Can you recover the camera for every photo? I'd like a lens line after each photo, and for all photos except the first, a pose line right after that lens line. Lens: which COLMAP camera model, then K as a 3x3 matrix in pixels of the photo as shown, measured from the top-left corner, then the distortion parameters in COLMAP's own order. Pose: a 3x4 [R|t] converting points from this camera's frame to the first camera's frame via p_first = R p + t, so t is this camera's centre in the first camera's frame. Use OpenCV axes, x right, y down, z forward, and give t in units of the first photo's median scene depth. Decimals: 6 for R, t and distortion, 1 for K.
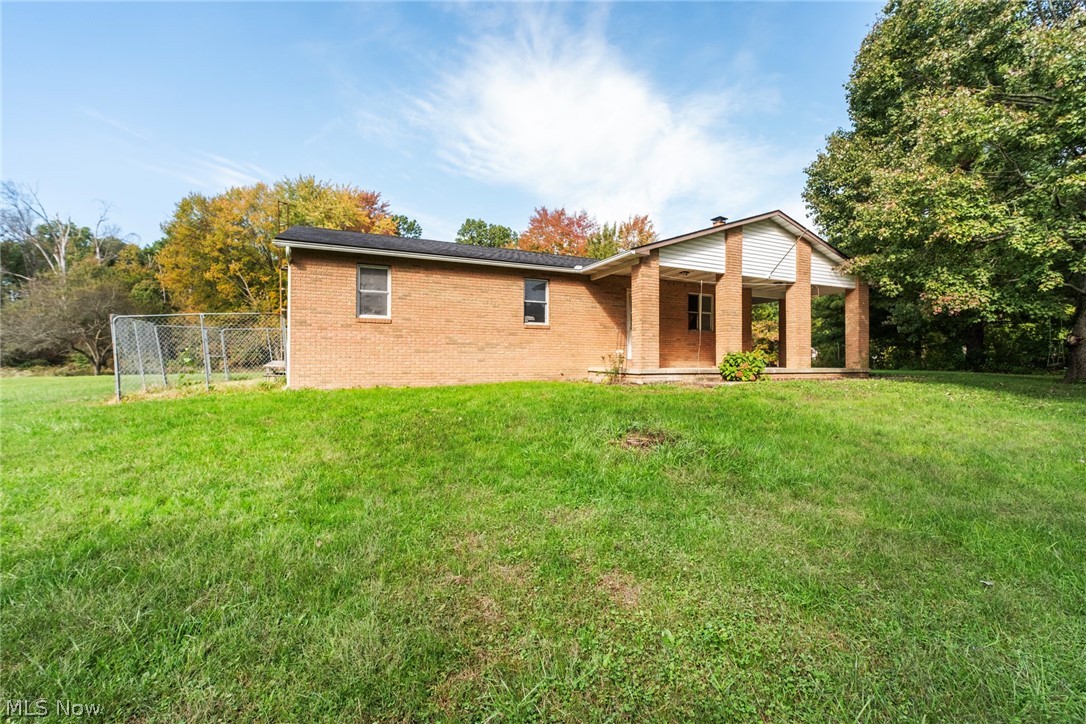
lens RADIAL K [[474.7, 0, 572.1], [0, 474.7, 361.3], [0, 0, 1]] dist [-0.014247, 0.000123]
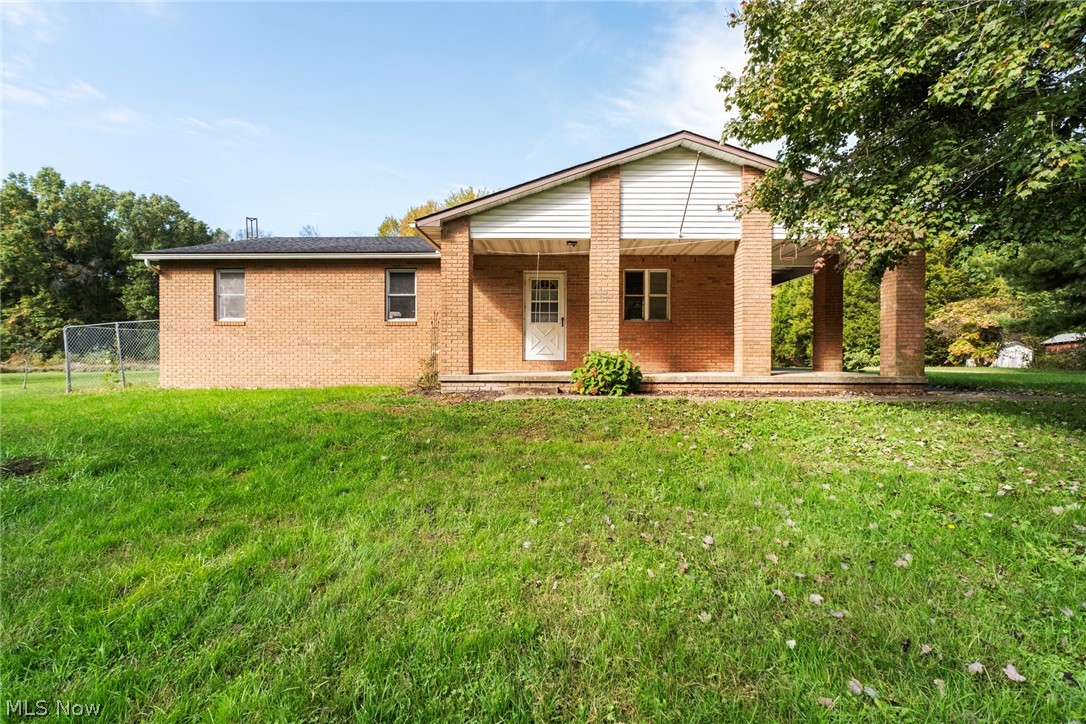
lens RADIAL K [[474.7, 0, 572.1], [0, 474.7, 361.3], [0, 0, 1]] dist [-0.014247, 0.000123]
pose [[0.894285, 0.005138, -0.447469, 0.596750], [0.001703, 0.999888, 0.014884, -0.015111], [0.447495, -0.014073, 0.894175, 0.355185]]
